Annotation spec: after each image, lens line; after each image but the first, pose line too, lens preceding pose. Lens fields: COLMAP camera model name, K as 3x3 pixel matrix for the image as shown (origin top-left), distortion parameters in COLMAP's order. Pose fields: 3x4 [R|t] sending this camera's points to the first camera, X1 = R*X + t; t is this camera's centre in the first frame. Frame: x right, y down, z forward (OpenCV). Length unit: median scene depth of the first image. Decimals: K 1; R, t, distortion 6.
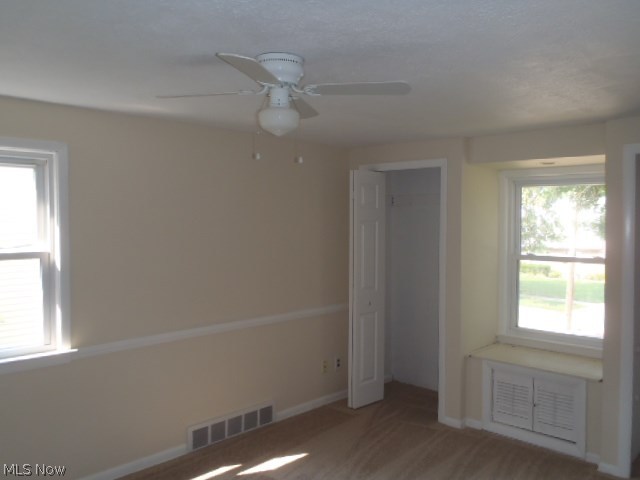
lens RADIAL K [[529.0, 0, 320.7], [0, 529.0, 239.8], [0, 0, 1]] dist [-0.010519, -0.003352]
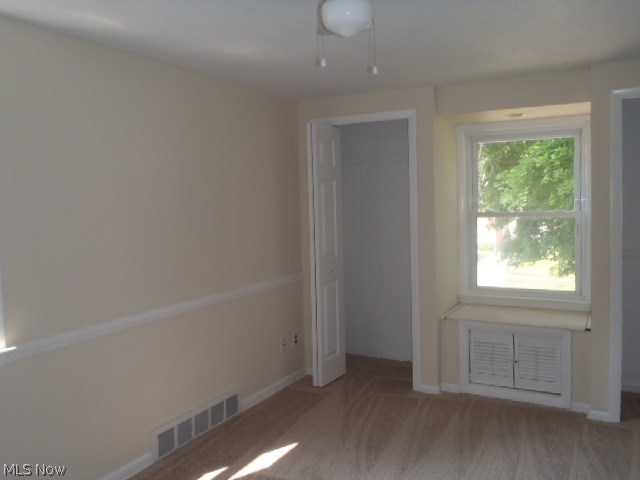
lens RADIAL K [[529.0, 0, 319.5], [0, 529.0, 240.2], [0, 0, 1]] dist [-0.010519, -0.003352]
pose [[0.966299, -0.043577, 0.253707, -0.175723], [0.034457, 0.998594, 0.040282, 0.033822], [-0.255106, -0.030183, 0.966442, 0.143499]]
